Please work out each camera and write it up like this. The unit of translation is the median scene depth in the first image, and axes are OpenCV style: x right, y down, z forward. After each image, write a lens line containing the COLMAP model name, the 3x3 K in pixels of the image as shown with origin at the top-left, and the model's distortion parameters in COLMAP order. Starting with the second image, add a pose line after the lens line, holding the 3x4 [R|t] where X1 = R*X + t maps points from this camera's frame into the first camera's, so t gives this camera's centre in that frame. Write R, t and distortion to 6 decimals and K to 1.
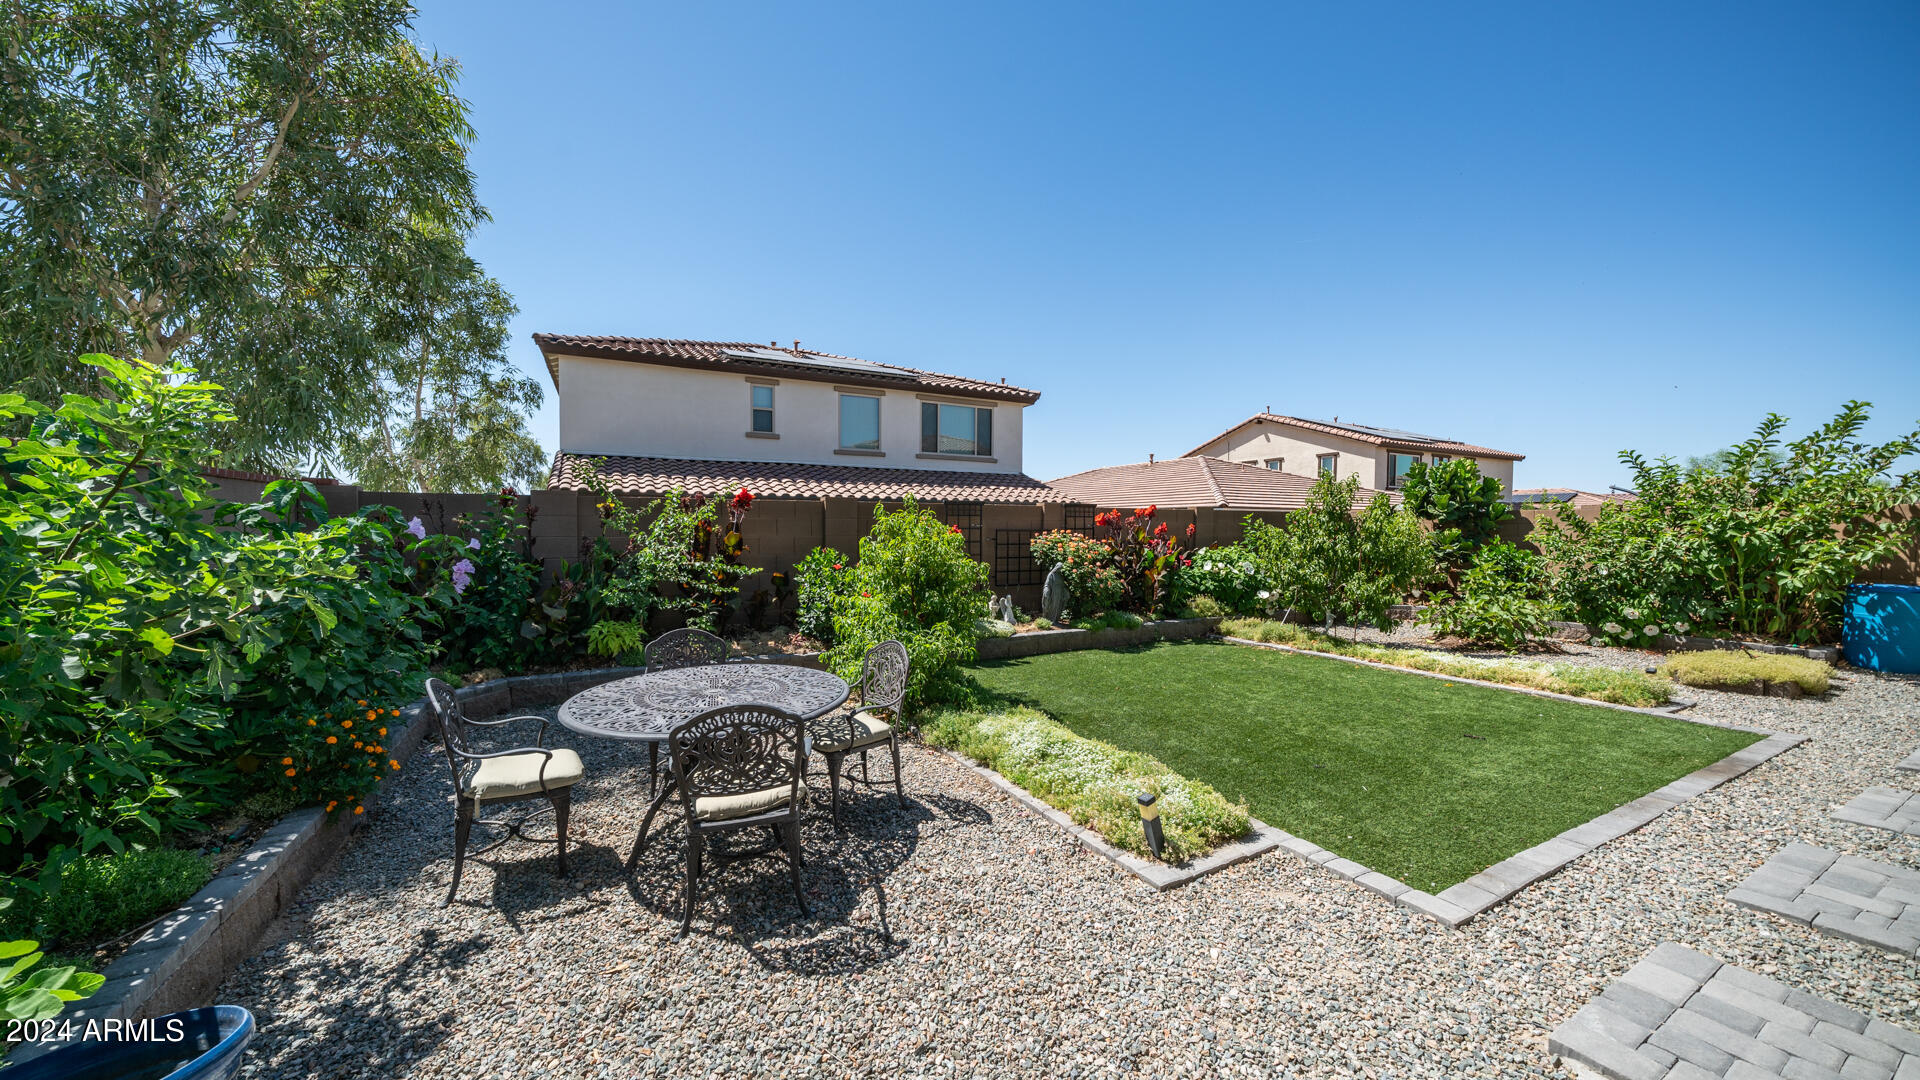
lens RADIAL K [[647.9, 0, 958.1], [0, 647.9, 551.5], [0, 0, 1]] dist [-0.004697, -0.000016]
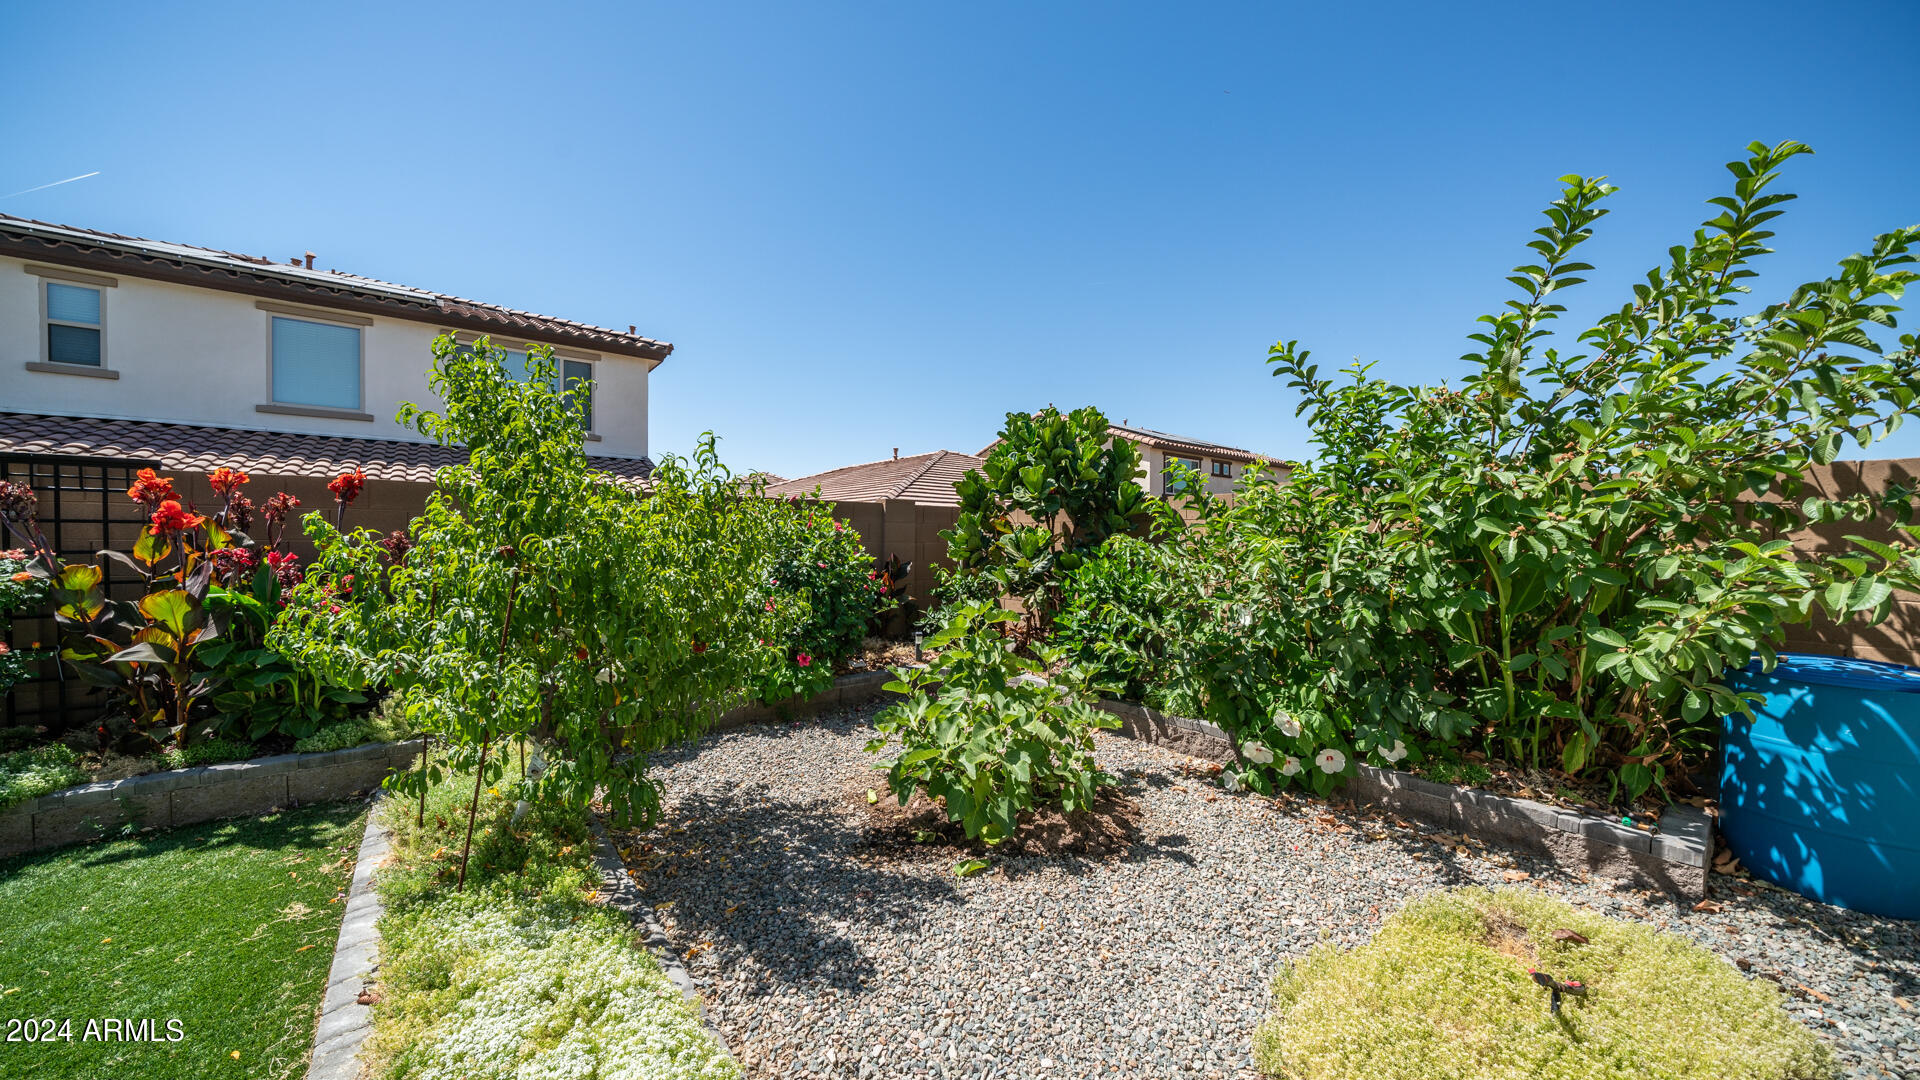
lens RADIAL K [[659.3, 0, 948.6], [0, 659.3, 552.4], [0, 0, 1]] dist [-0.008498, 0.000112]
pose [[0.981479, -0.000815, 0.191569, 0.755040], [0.004691, 0.999793, -0.019782, -0.006935], [-0.191513, 0.020314, 0.981280, 0.629076]]
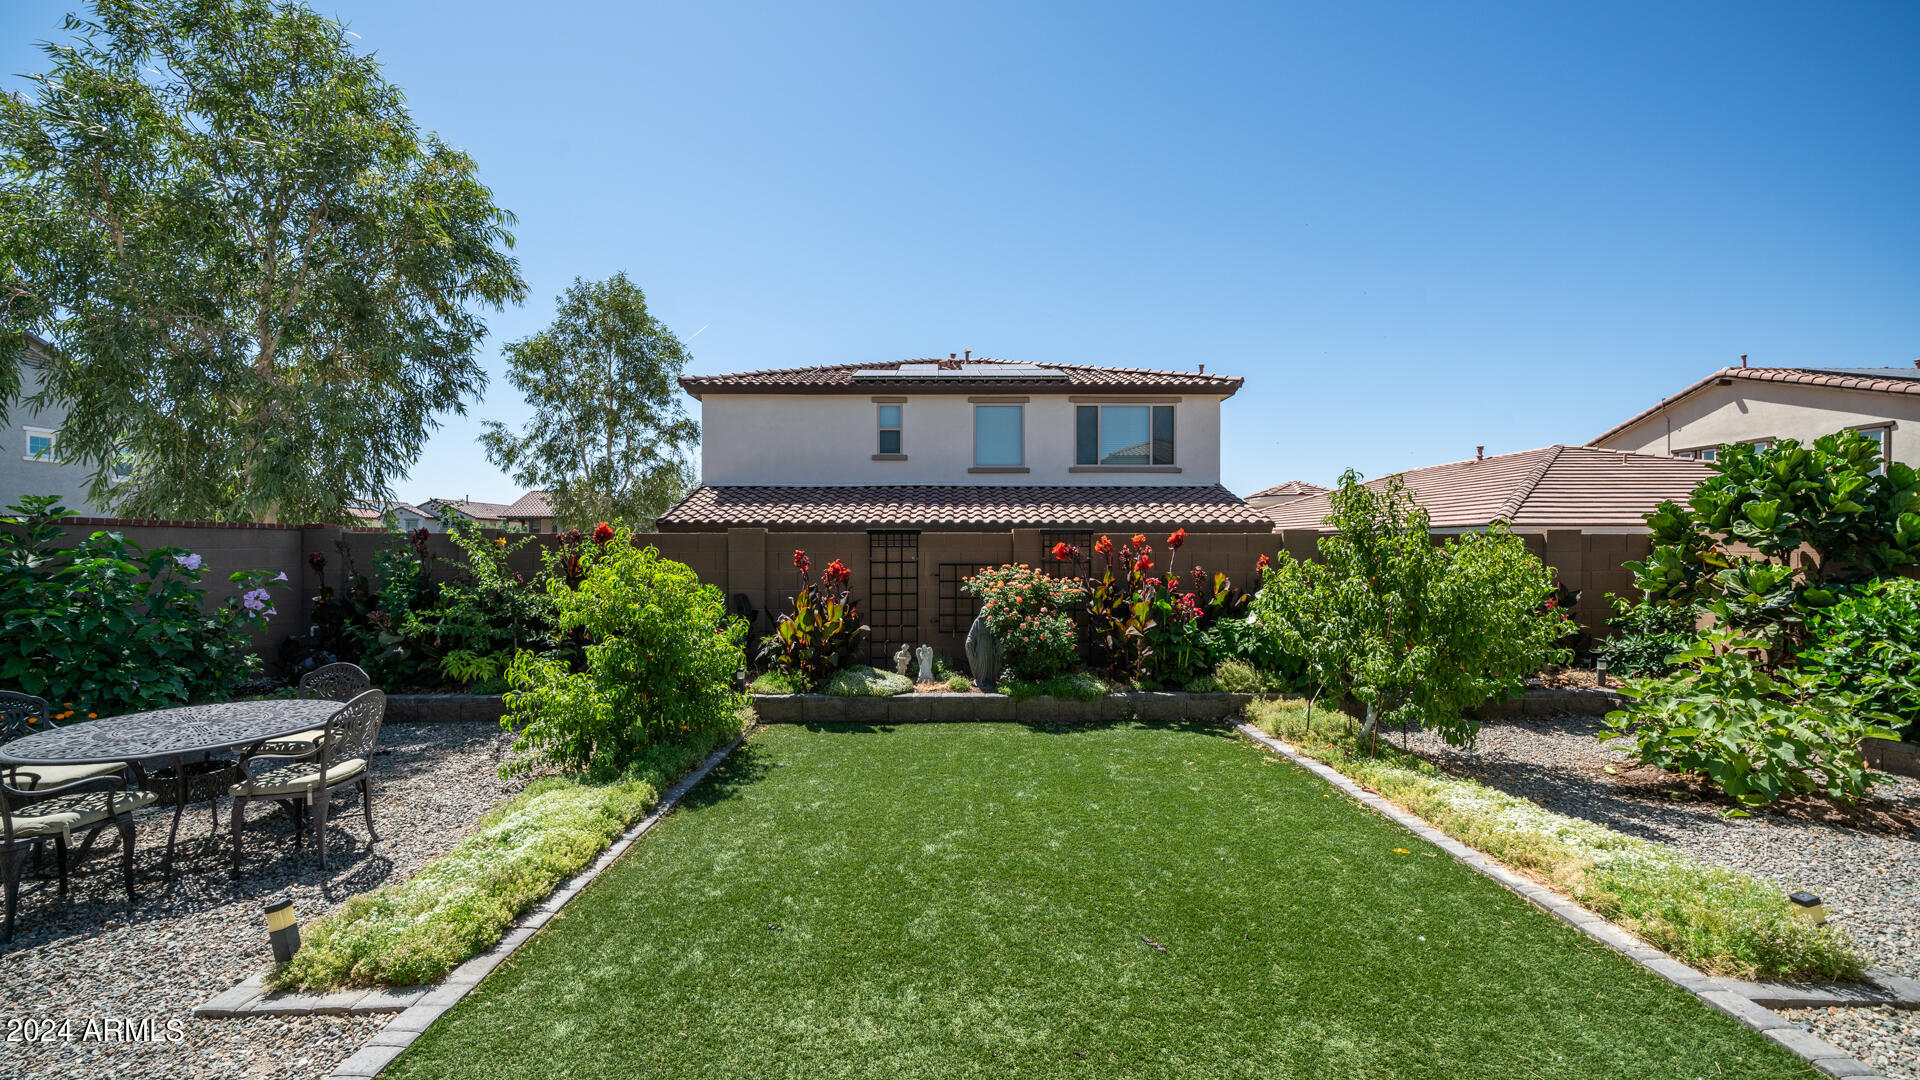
lens RADIAL K [[741.0, 0, 949.1], [0, 741.0, 553.6], [0, 0, 1]] dist [0.000063, 0.000197]
pose [[0.893203, -0.000800, -0.449654, 0.552915], [-0.014504, 0.999427, -0.030589, -0.019789], [0.449421, 0.033844, 0.892679, 0.191933]]
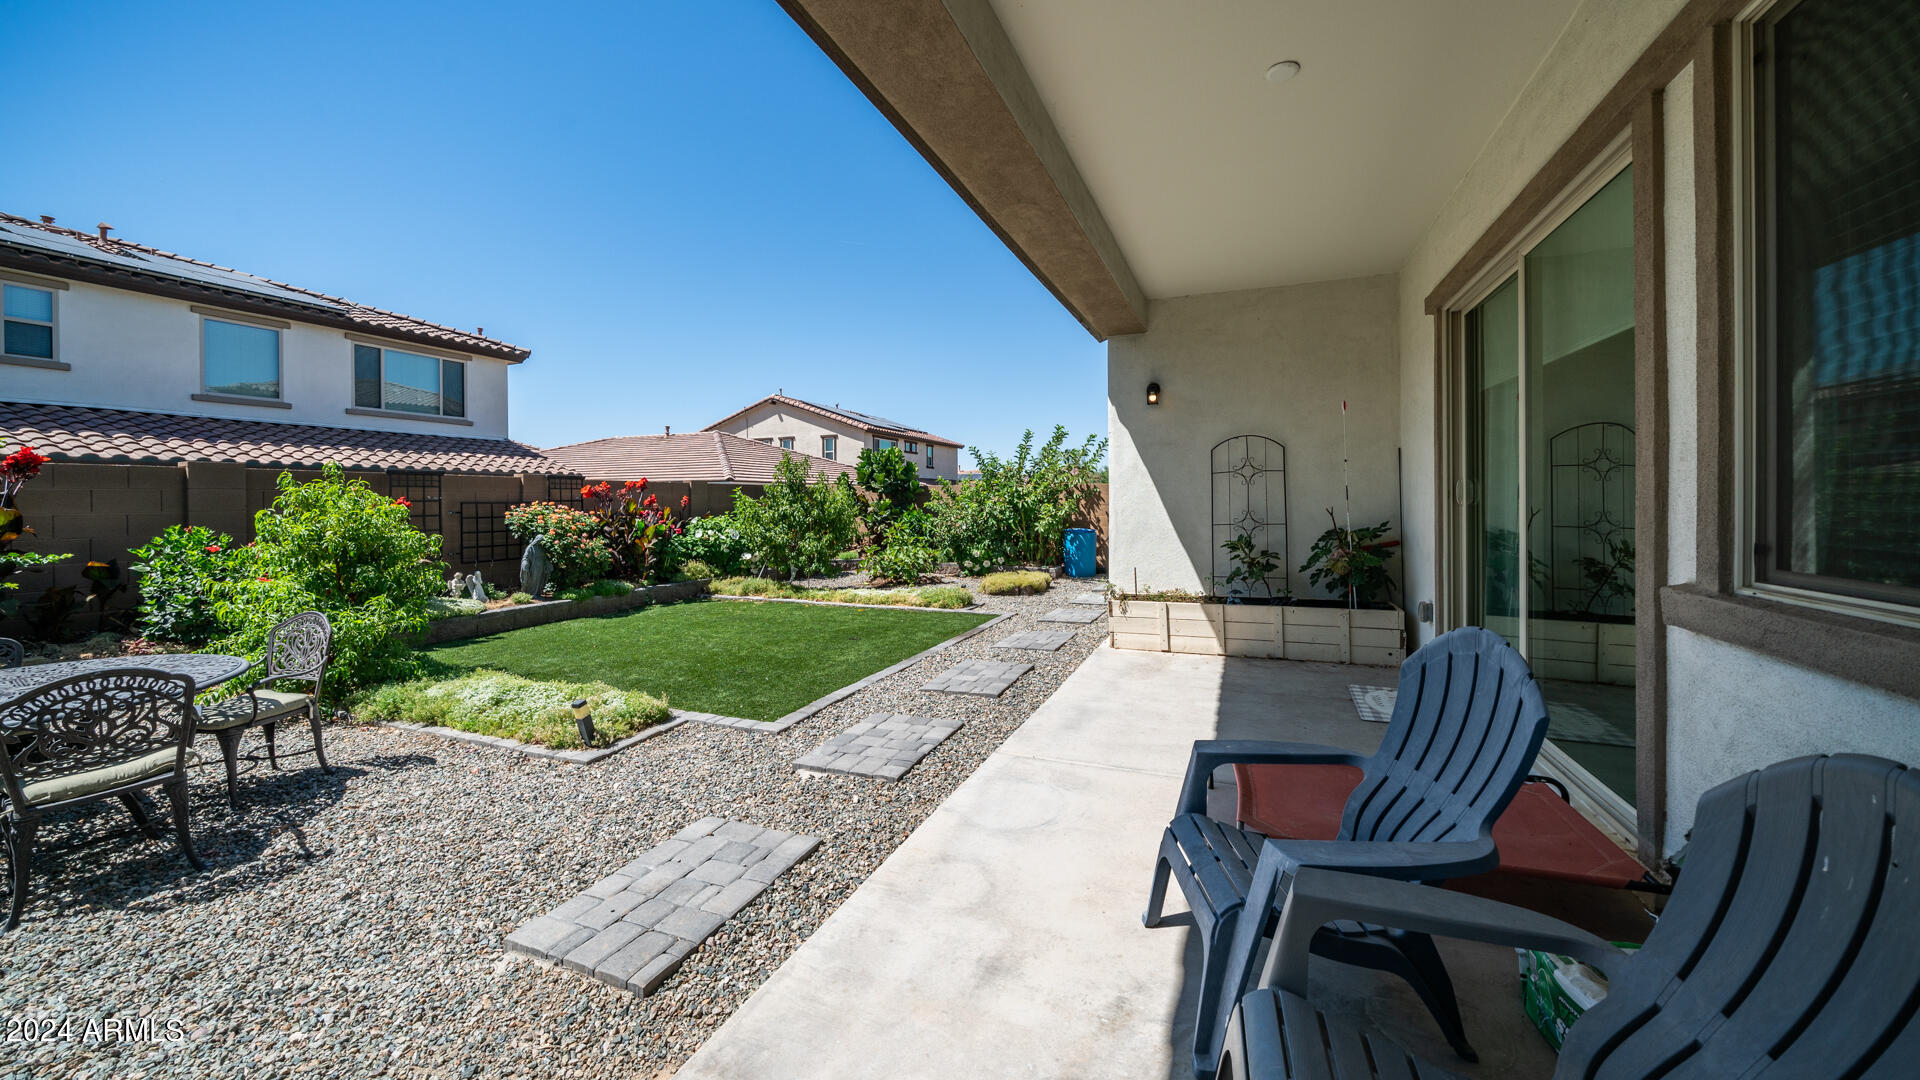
lens RADIAL K [[661.7, 0, 951.2], [0, 661.7, 510.9], [0, 0, 1]] dist [-0.006170, 0.000220]
pose [[0.780549, -0.015969, 0.624890, 0.018890], [0.029686, 0.999493, -0.011539, 0.011583], [-0.624389, 0.027557, 0.780627, -0.192814]]
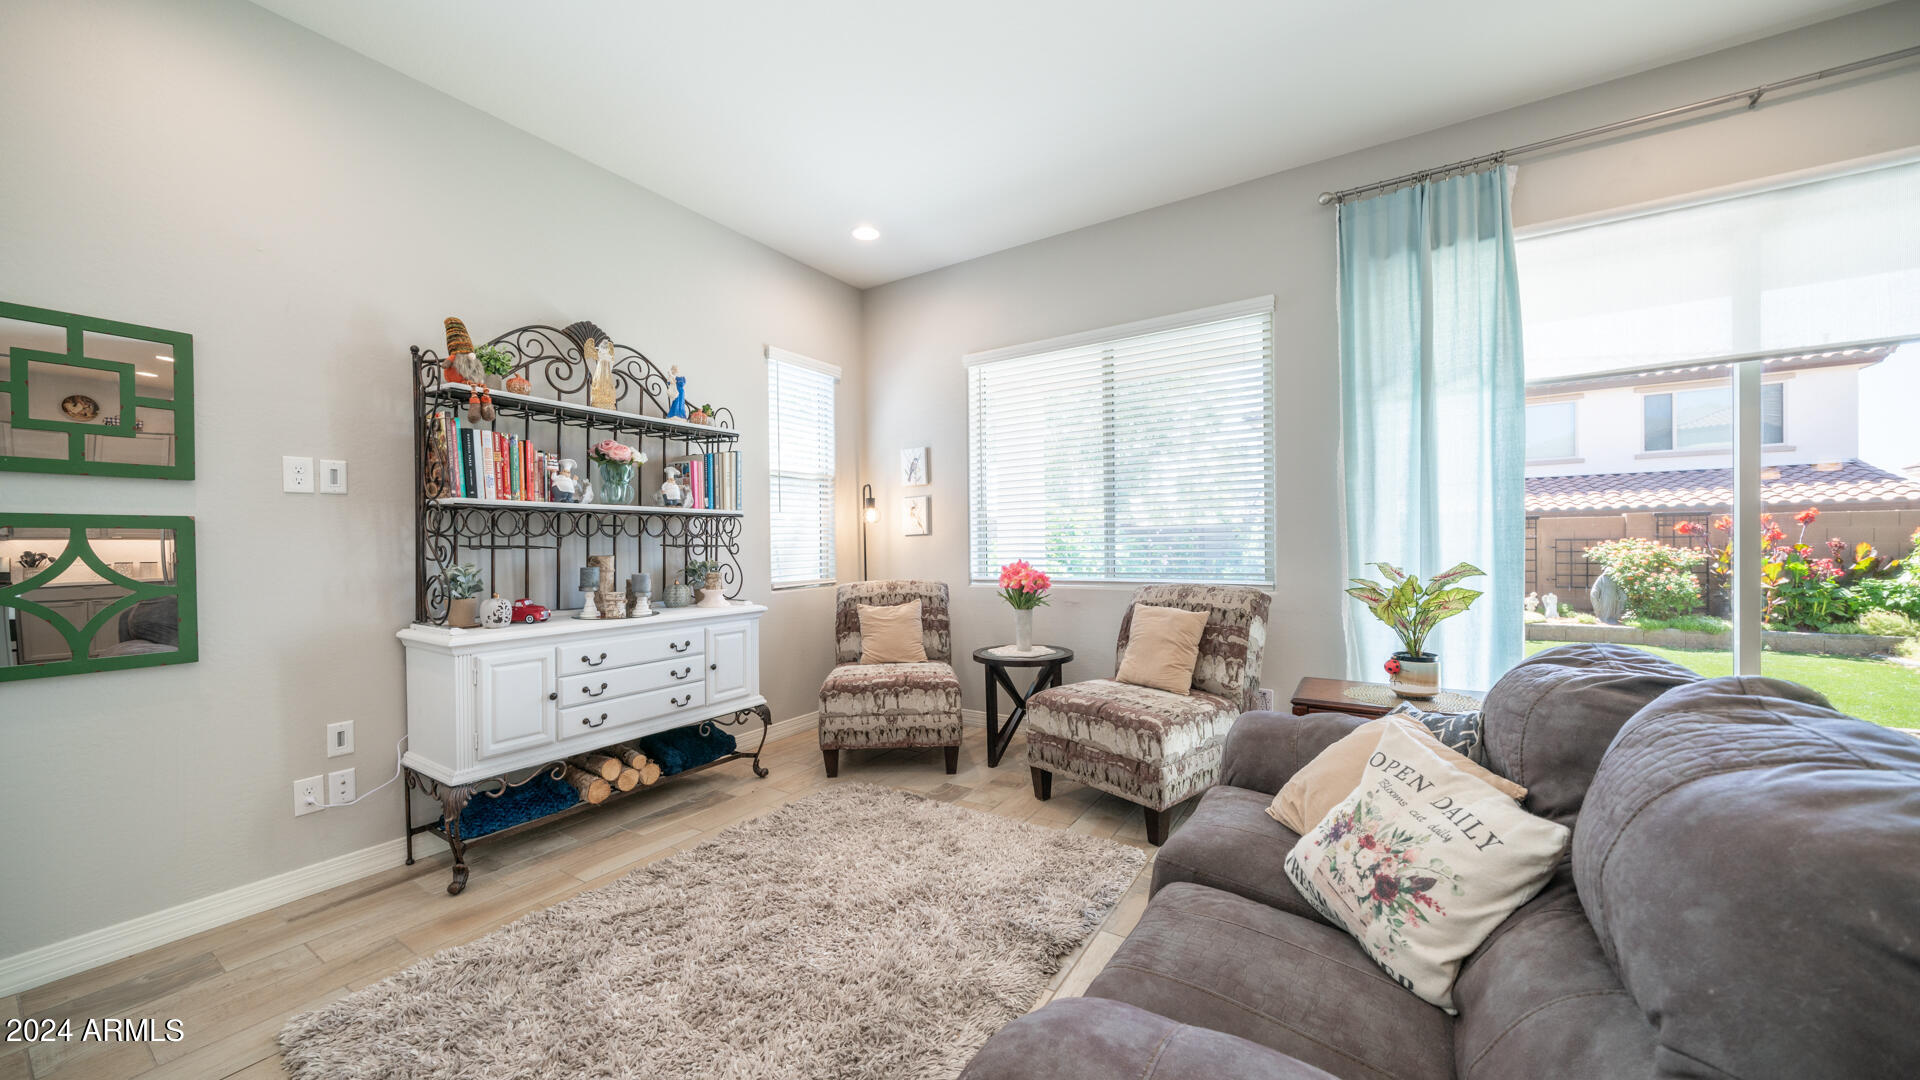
lens RADIAL K [[659.3, 0, 948.6], [0, 659.3, 552.4], [0, 0, 1]] dist [-0.008498, 0.000112]
pose [[0.484640, -0.001722, -0.874712, 0.635479], [-0.019980, 0.999715, -0.013038, 0.031545], [0.874486, 0.023796, 0.484467, -0.603300]]
